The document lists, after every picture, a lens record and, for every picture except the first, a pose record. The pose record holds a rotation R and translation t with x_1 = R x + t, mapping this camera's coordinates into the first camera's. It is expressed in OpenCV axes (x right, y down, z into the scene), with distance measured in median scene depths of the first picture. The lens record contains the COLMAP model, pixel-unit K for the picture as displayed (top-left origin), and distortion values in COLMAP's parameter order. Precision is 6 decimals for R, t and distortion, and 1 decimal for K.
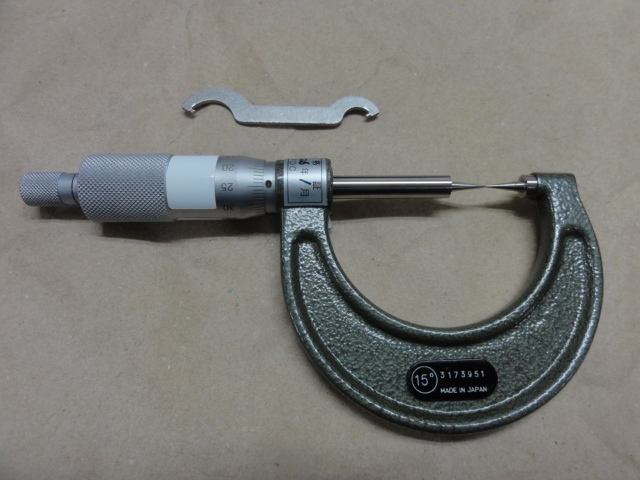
lens RADIAL K [[497.1, 0, 320.0], [0, 497.1, 240.0], [0, 0, 1]] dist [-0.002005, -0.000984]
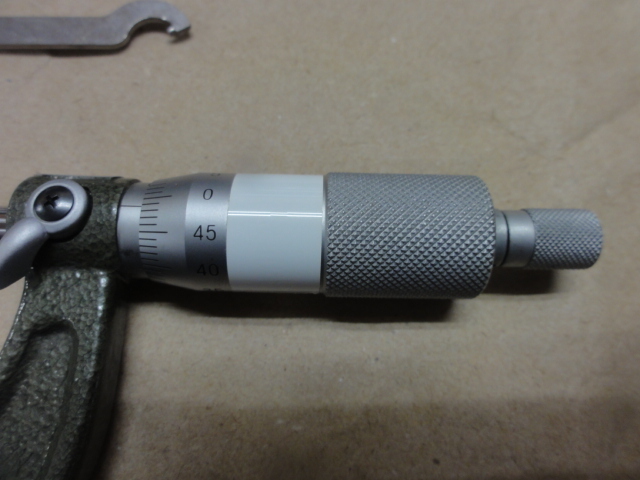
lens RADIAL K [[497.1, 0, 320.0], [0, 497.1, 240.0], [0, 0, 1]] dist [-0.002005, -0.000984]
pose [[0.997705, -0.043525, 0.051873, 0.235662], [0.041742, 0.998516, 0.034969, -0.009605], [-0.053318, -0.032723, 0.998041, 0.380356]]
